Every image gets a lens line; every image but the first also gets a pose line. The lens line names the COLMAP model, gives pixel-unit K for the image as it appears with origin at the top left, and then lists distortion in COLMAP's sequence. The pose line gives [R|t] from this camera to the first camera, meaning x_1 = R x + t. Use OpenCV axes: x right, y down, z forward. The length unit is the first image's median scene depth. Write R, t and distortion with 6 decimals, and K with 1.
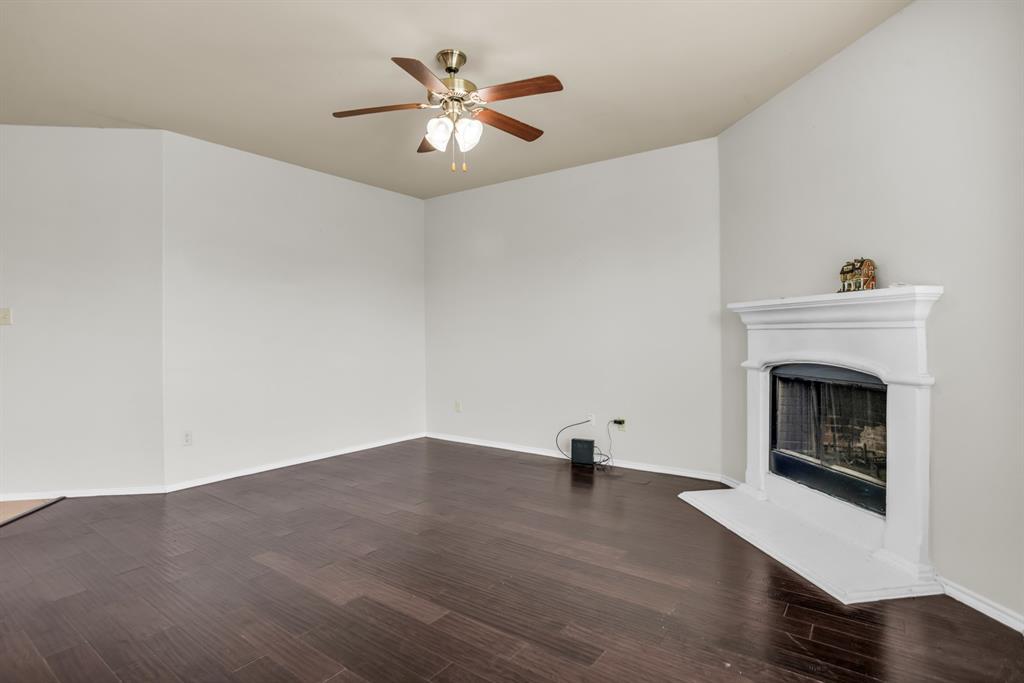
lens RADIAL K [[529.1, 0, 505.4], [0, 529.1, 335.3], [0, 0, 1]] dist [-0.002171, -0.000279]
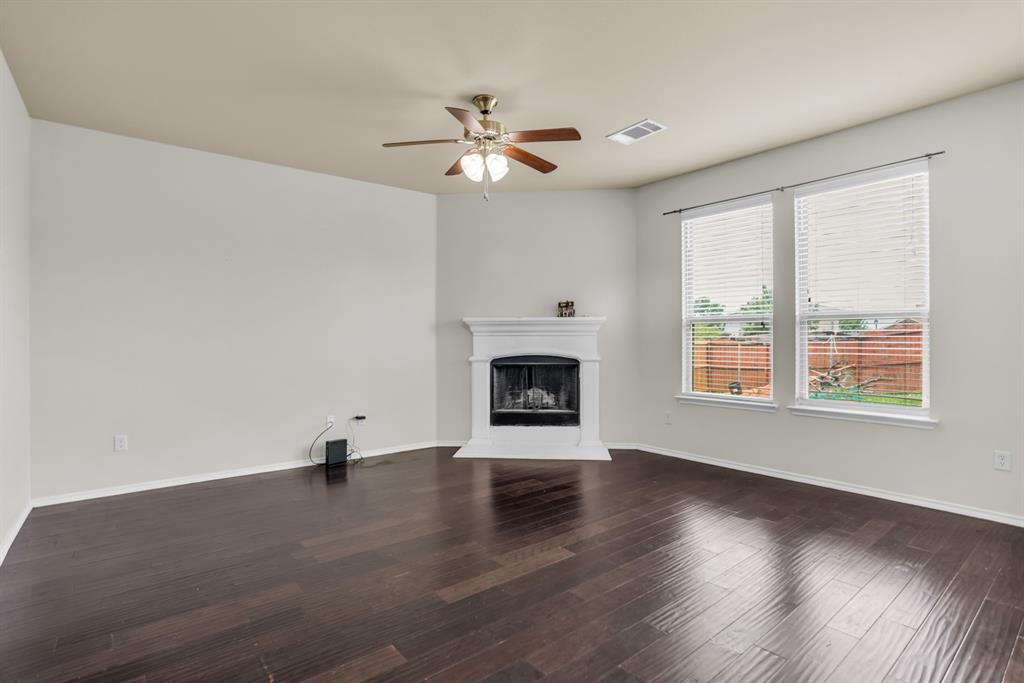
lens RADIAL K [[529.1, 0, 505.4], [0, 529.1, 335.3], [0, 0, 1]] dist [-0.002171, -0.000279]
pose [[0.261209, 0.012488, 0.965201, -1.052805], [0.005662, 0.999879, -0.014469, 0.011251], [-0.965266, 0.009244, 0.261107, 0.558783]]
